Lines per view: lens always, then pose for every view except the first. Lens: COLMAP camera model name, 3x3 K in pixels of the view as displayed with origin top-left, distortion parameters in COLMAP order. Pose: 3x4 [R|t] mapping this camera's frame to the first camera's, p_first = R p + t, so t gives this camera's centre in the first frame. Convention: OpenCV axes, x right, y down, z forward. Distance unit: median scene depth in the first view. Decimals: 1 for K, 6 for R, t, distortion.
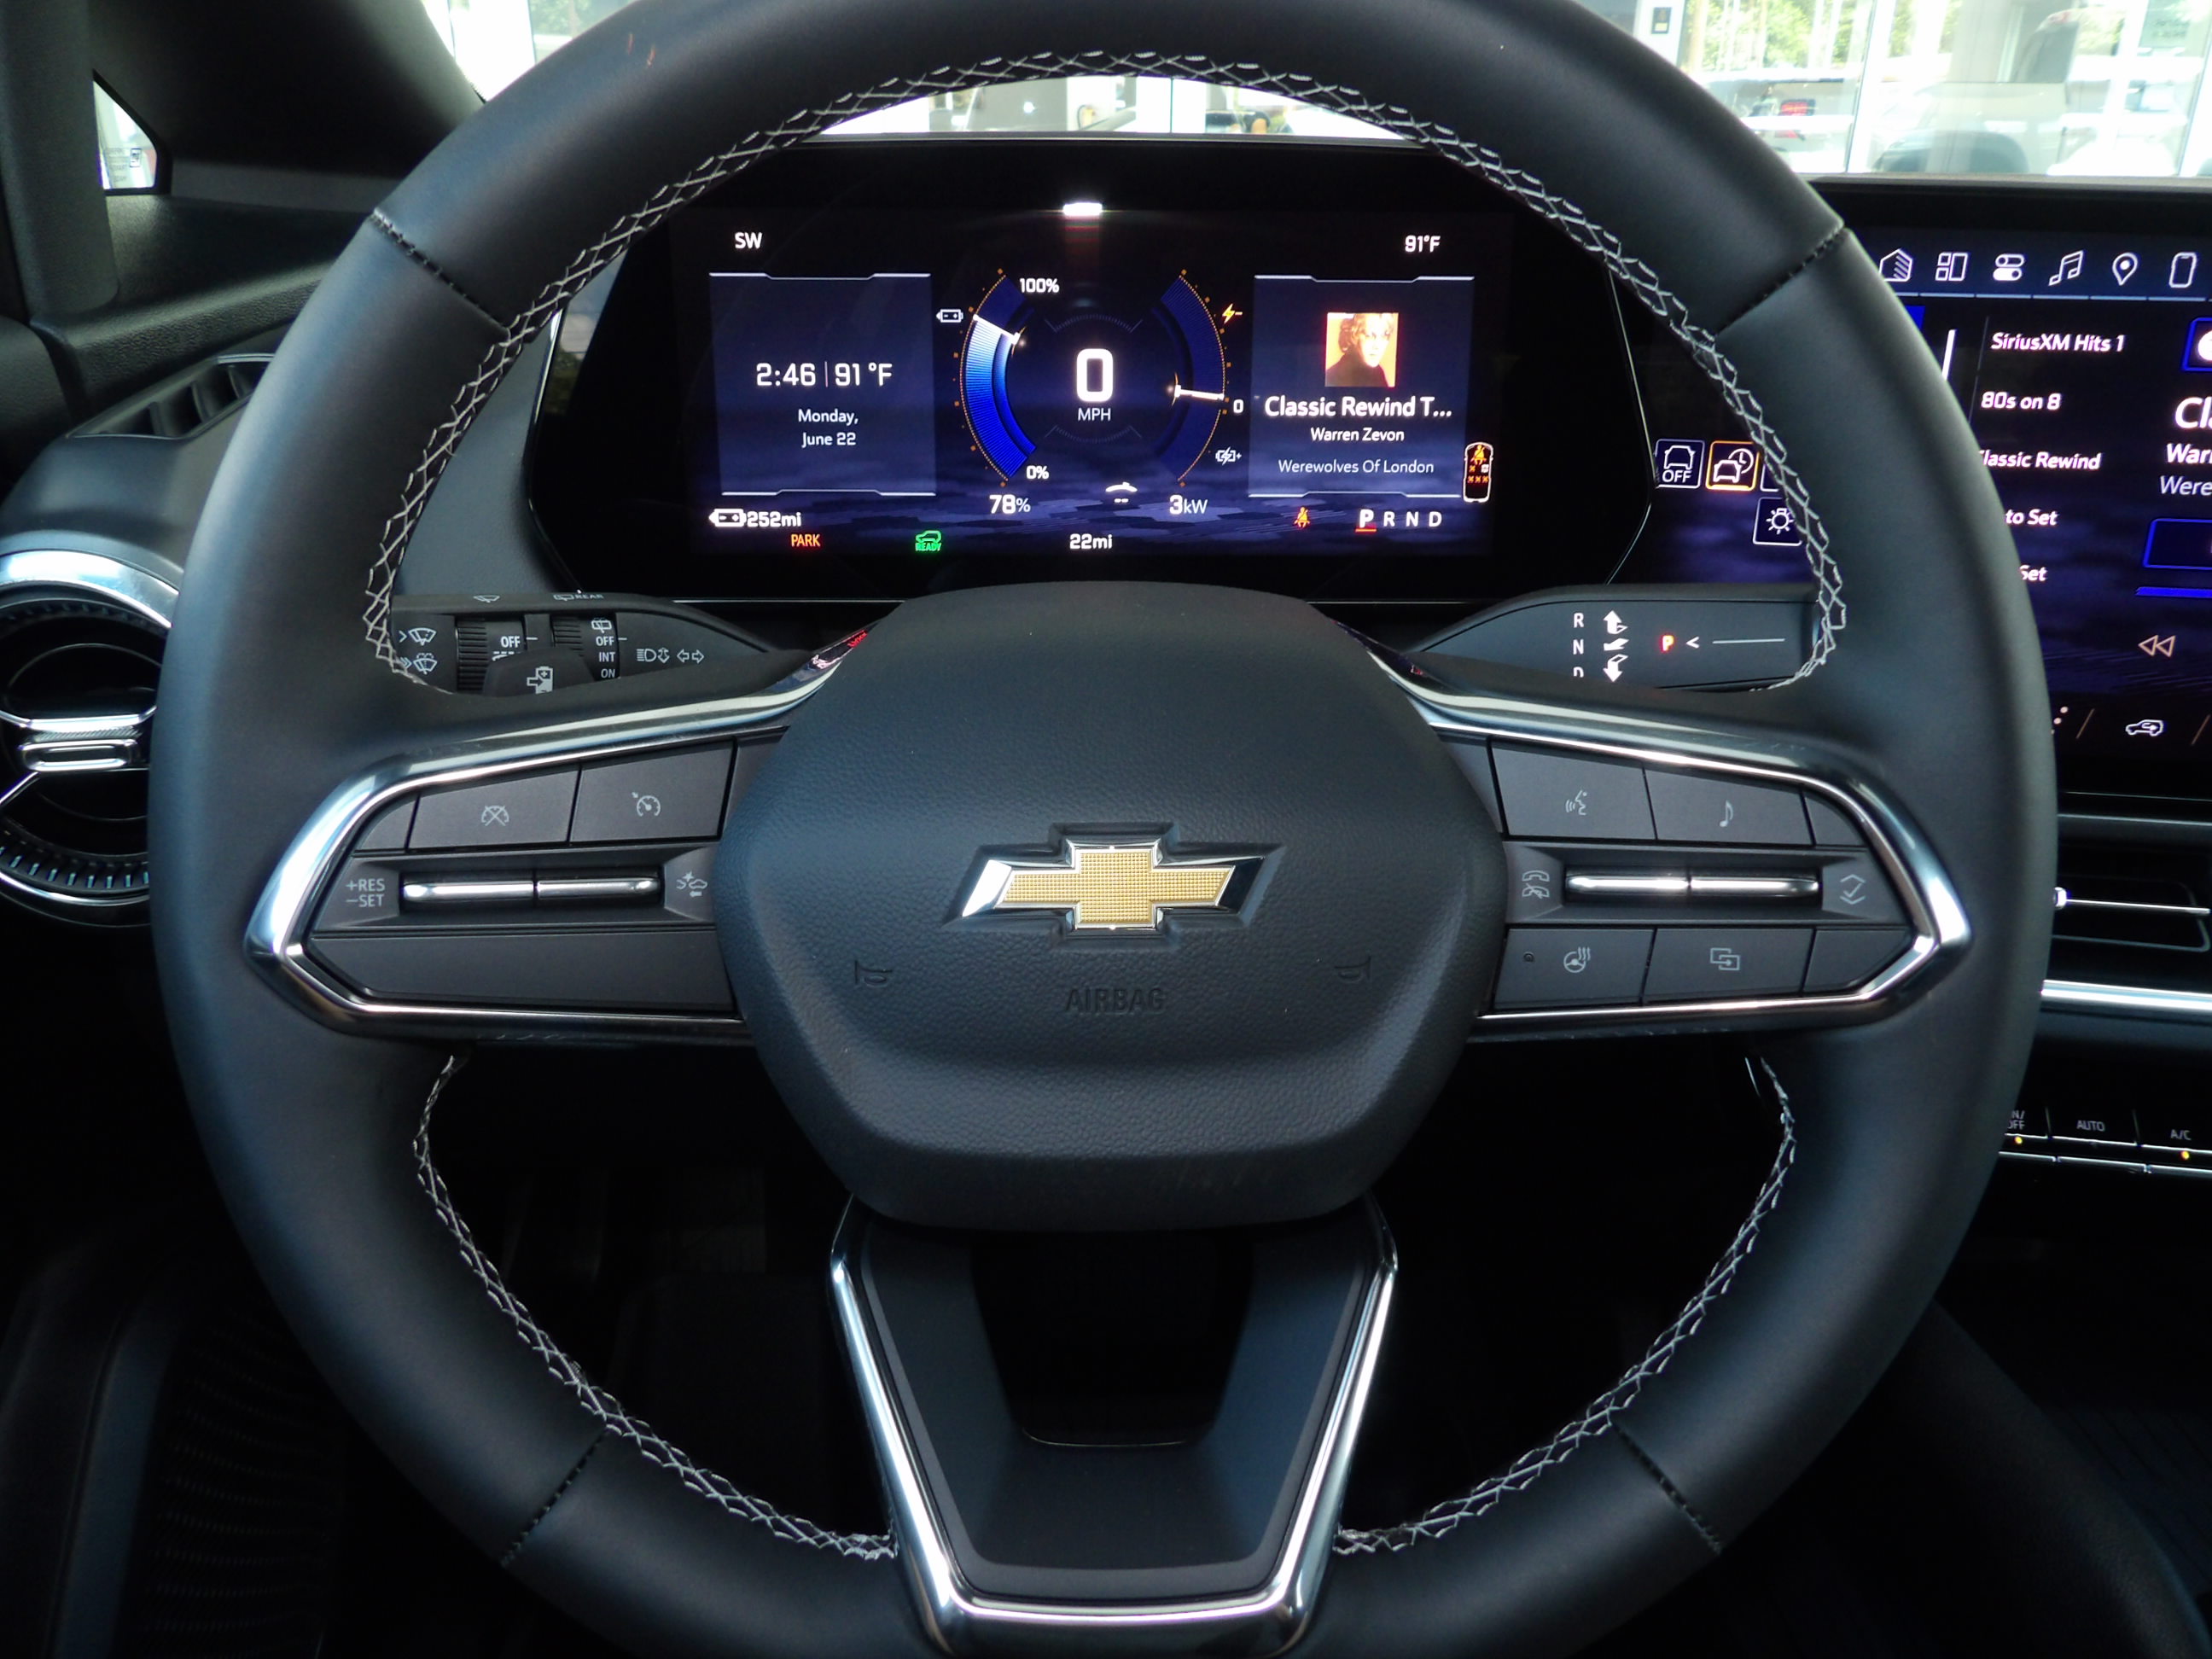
lens RADIAL K [[1566.0, 0, 1121.4], [0, 1566.0, 834.0], [0, 0, 1]] dist [-0.022975, 0.029357]
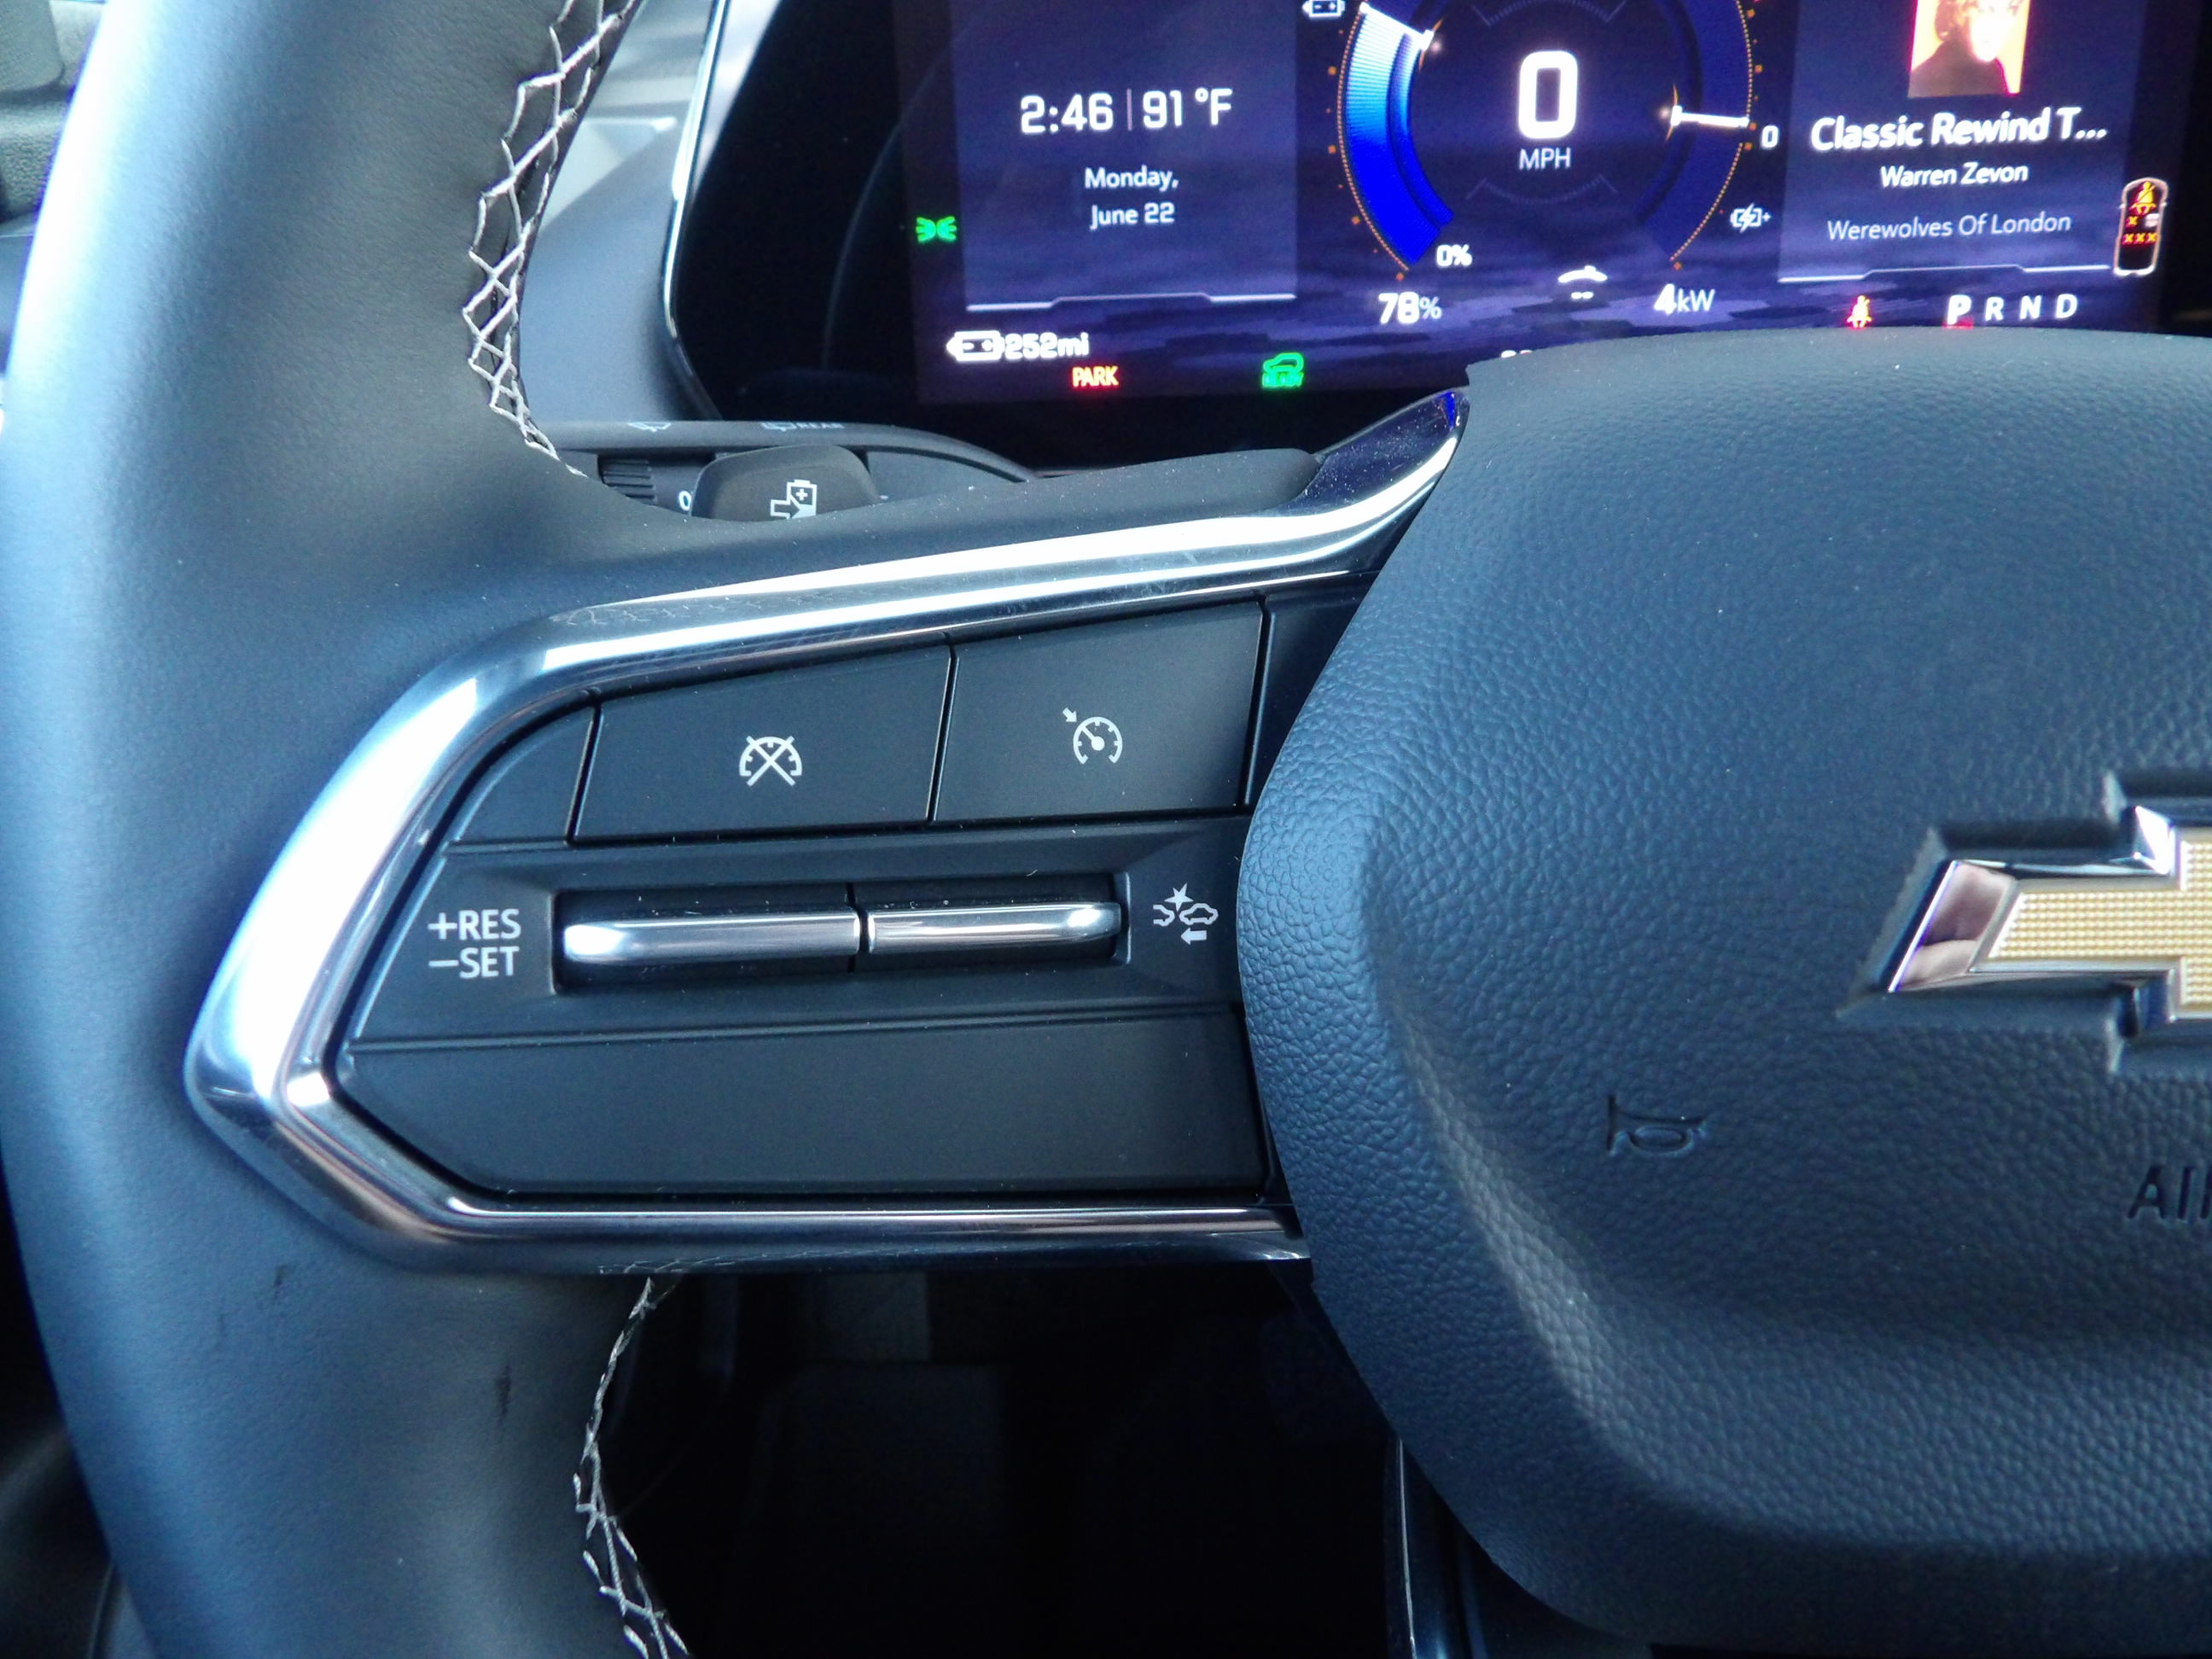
lens RADIAL K [[1566.0, 0, 1122.2], [0, 1566.0, 838.4], [0, 0, 1]] dist [-0.022975, 0.029357]
pose [[0.999197, -0.034862, -0.019763, -0.186440], [0.034750, 0.999378, -0.005968, 0.008789], [0.019959, 0.005276, 0.999787, 0.353329]]
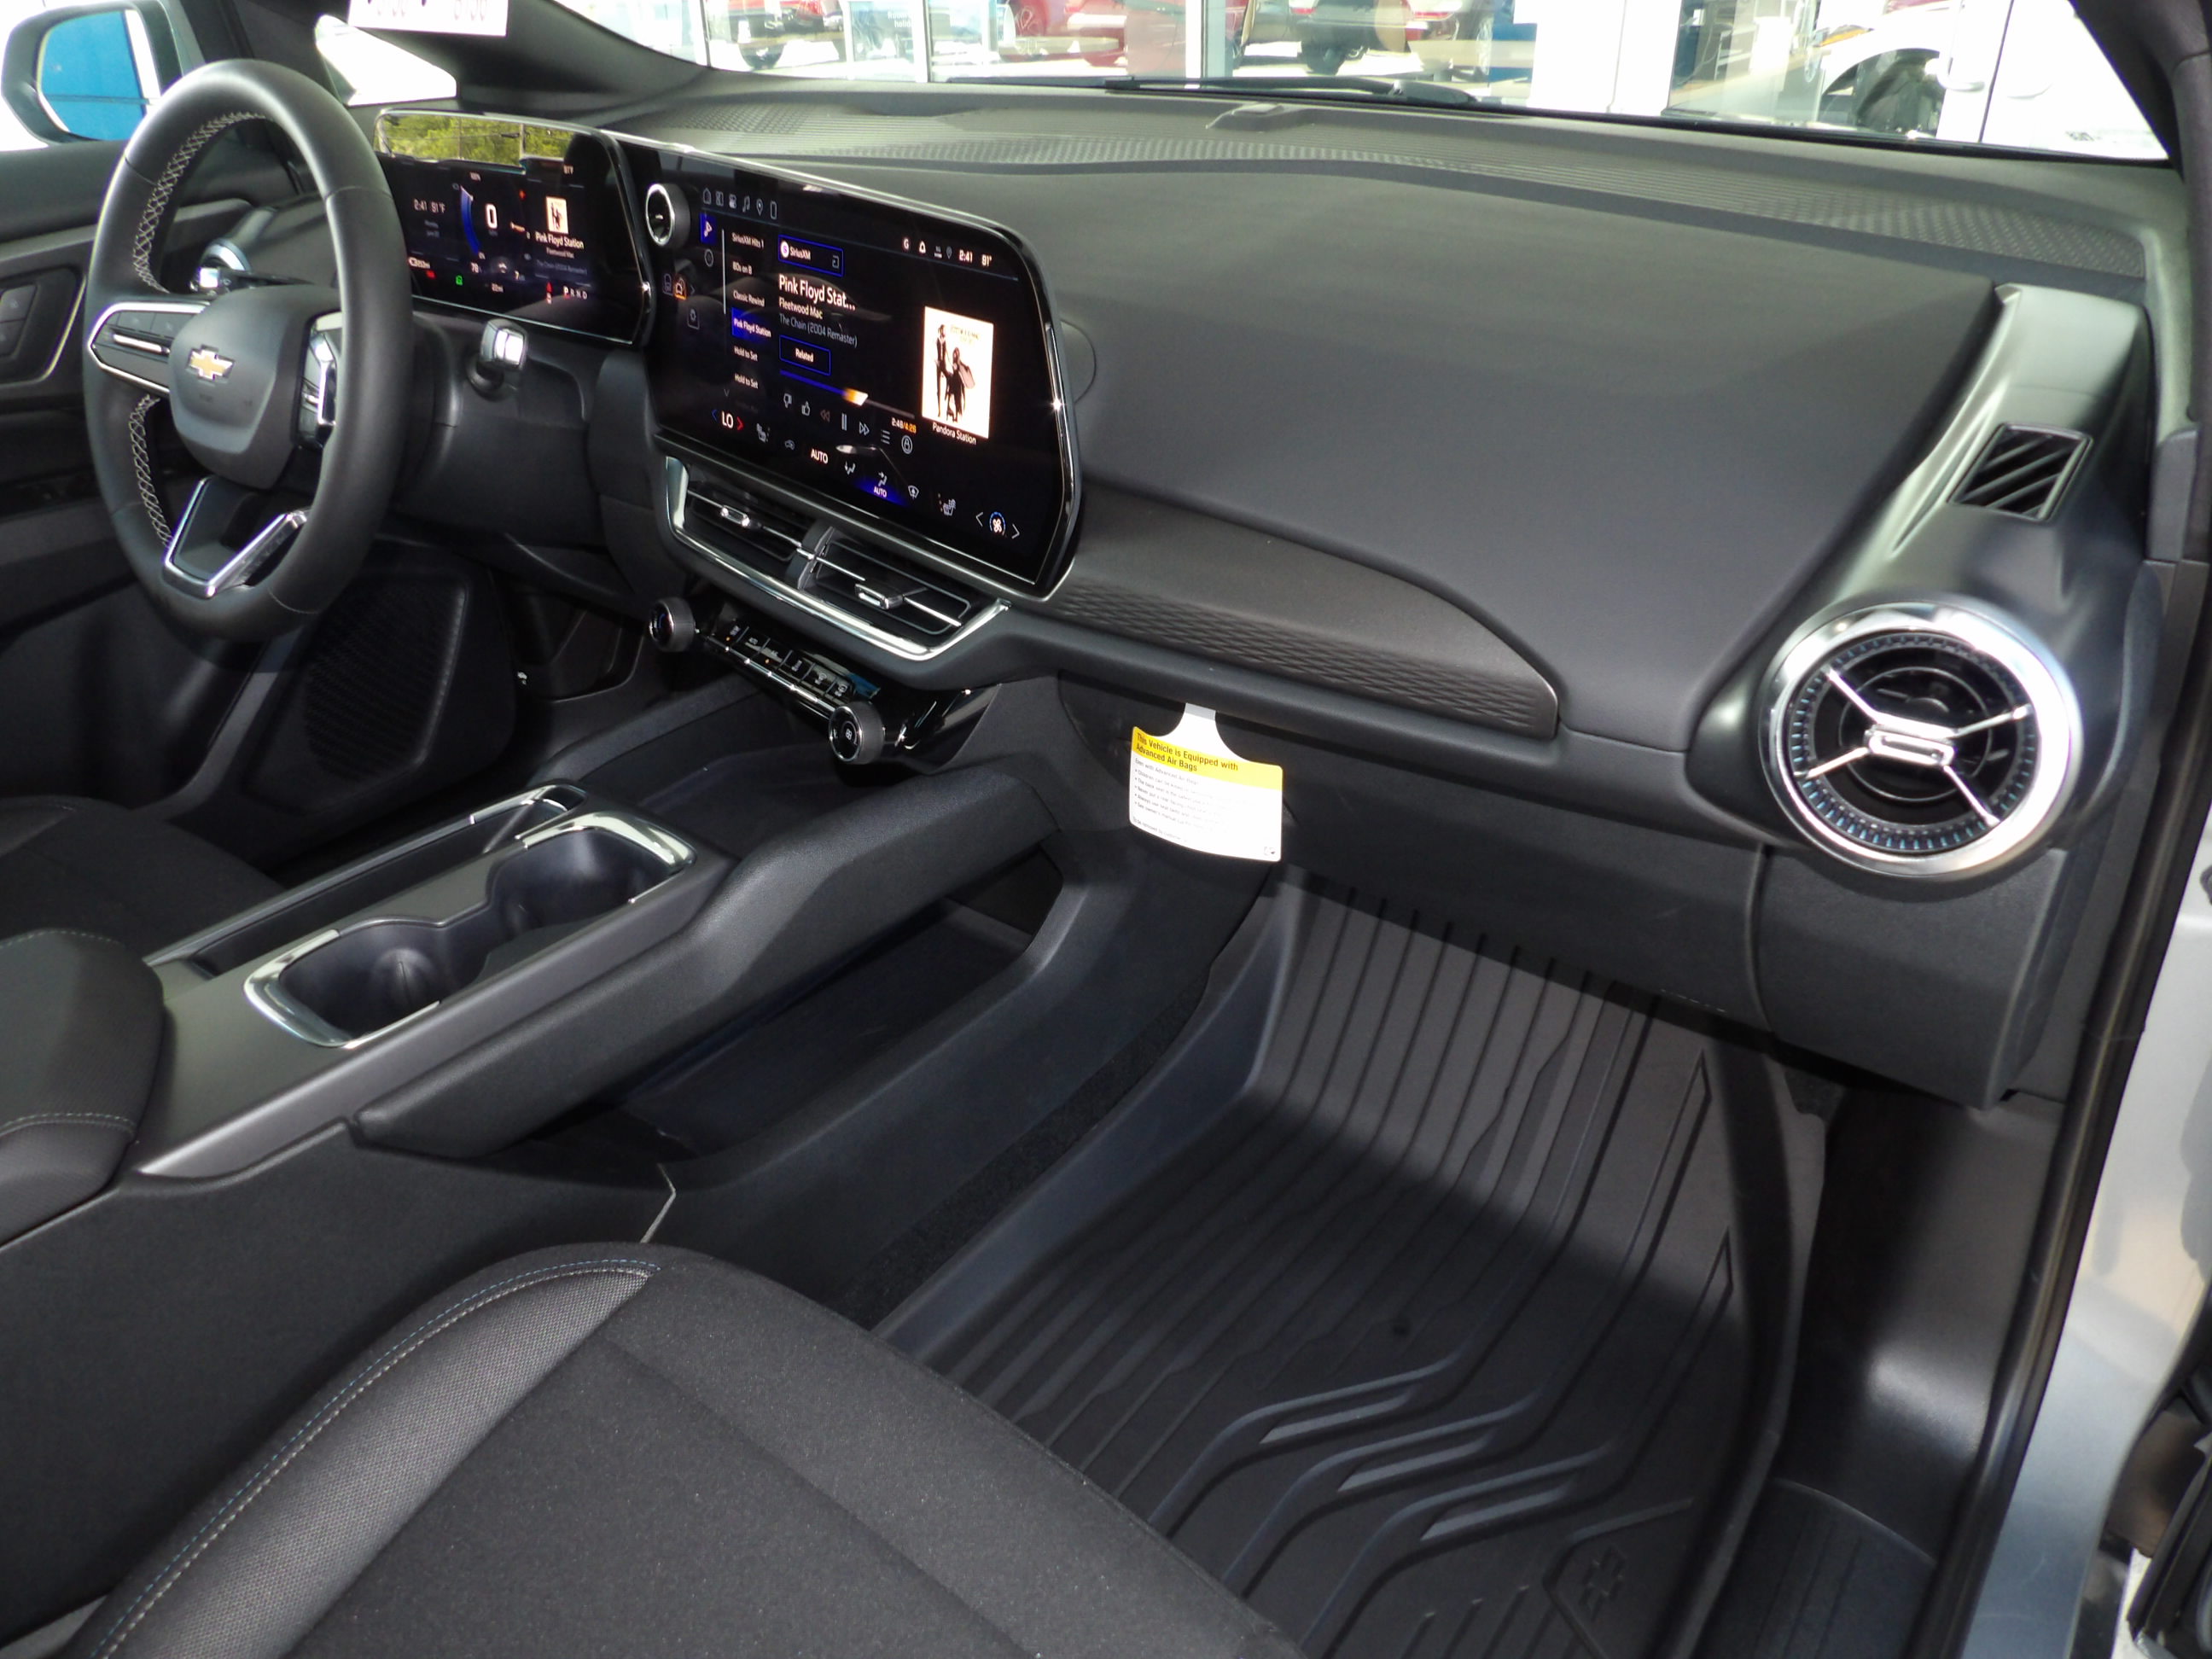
lens RADIAL K [[1566.0, 0, 1092.4], [0, 1566.0, 831.9], [0, 0, 1]] dist [-0.022975, 0.029357]
pose [[0.772252, 0.309295, -0.554945, 2.272896], [-0.241303, 0.950831, 0.194148, -0.081287], [0.587708, -0.016021, 0.808915, -0.399059]]
